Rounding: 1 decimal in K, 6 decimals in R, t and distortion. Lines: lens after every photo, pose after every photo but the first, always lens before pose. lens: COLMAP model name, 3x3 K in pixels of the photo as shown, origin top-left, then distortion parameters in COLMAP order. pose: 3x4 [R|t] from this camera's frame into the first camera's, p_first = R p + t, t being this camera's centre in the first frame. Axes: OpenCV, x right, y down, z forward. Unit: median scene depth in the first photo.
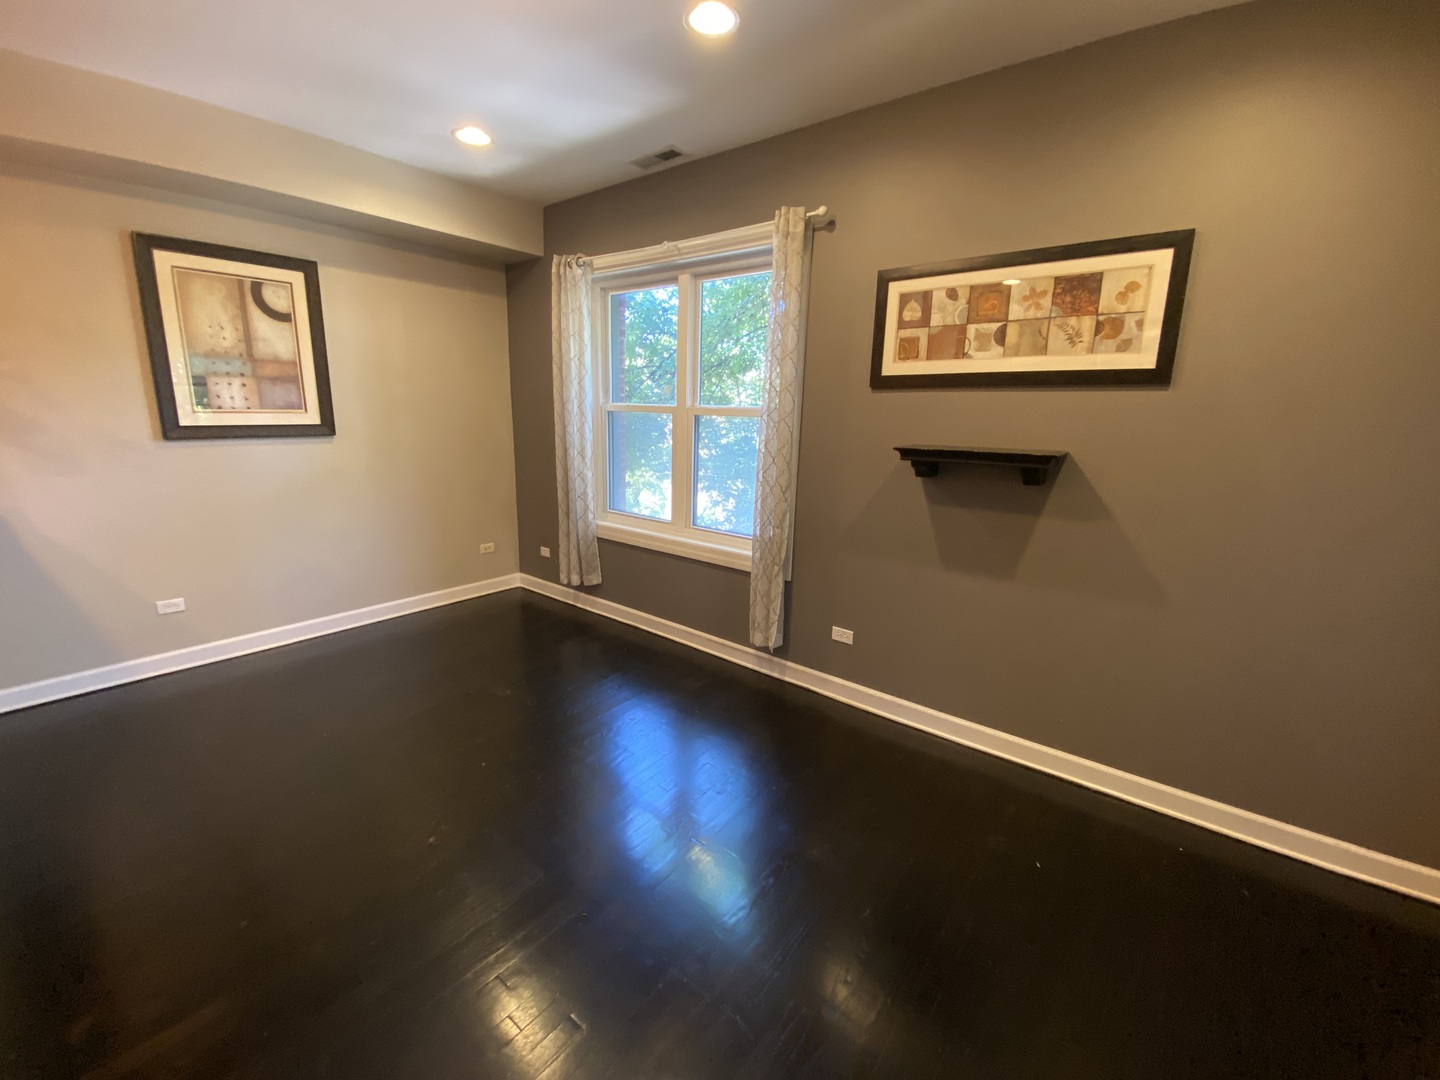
lens RADIAL K [[577.5, 0, 718.5], [0, 577.5, 537.3], [0, 0, 1]] dist [0.022494, -0.024578]
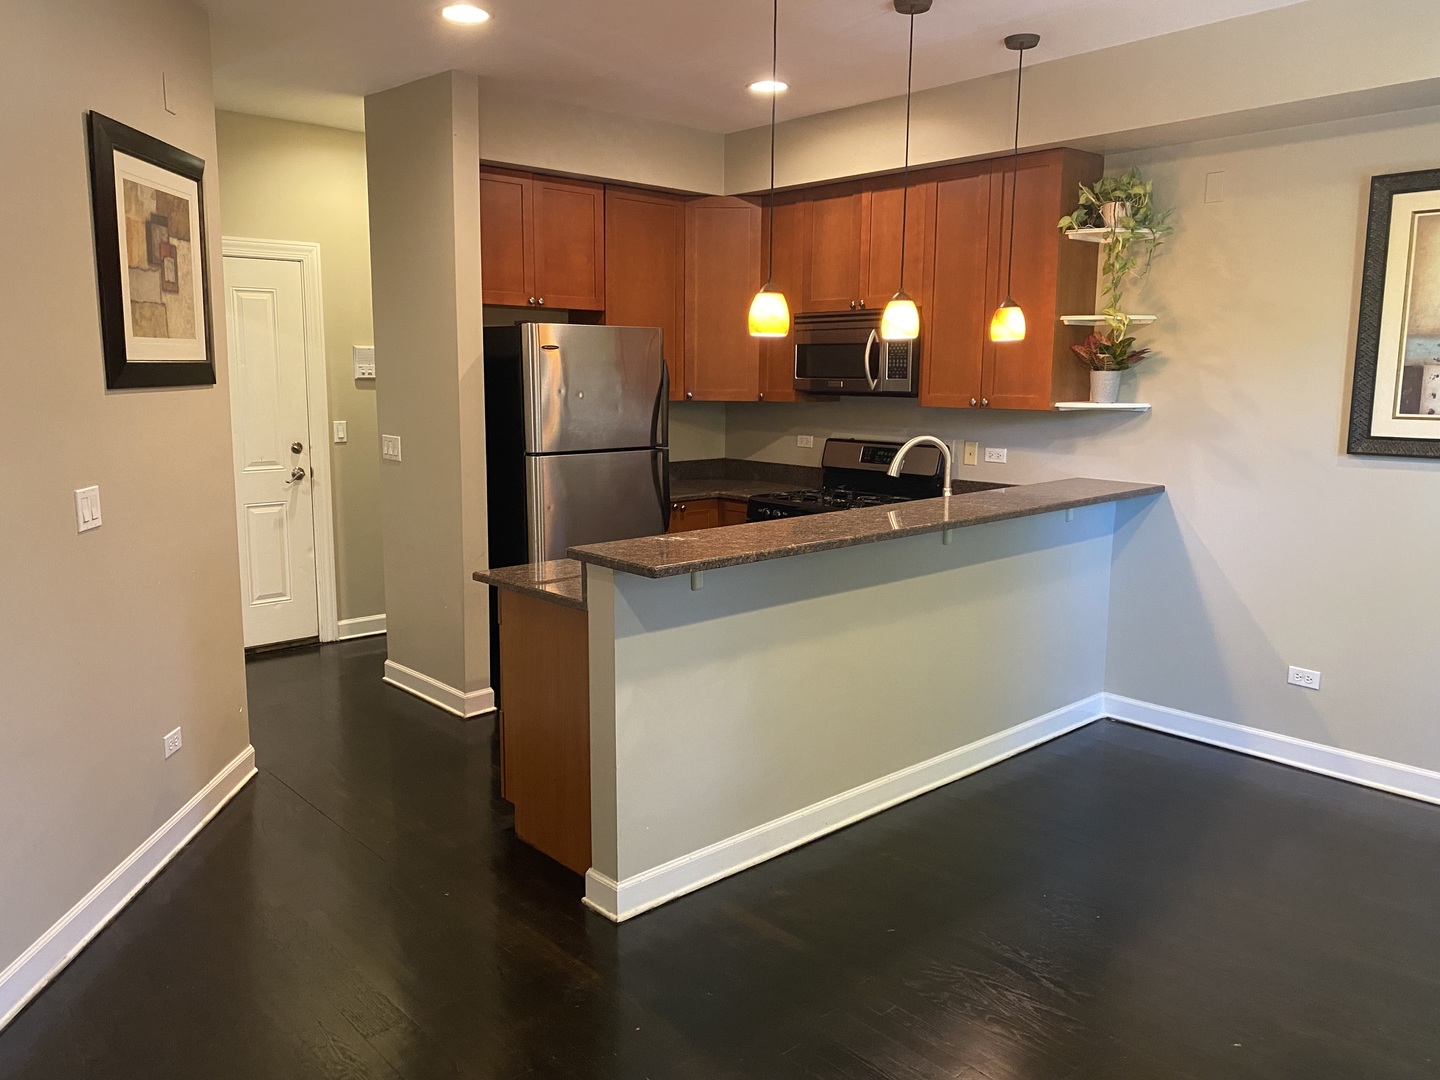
lens RADIAL K [[1100.4, 0, 695.4], [0, 1100.4, 536.1], [0, 0, 1]] dist [0.011926, -0.009149]
pose [[-0.179610, 0.120735, -0.976301, 0.546020], [-0.226473, 0.960708, 0.160471, -0.104858], [0.957314, 0.249928, -0.145210, 0.435183]]
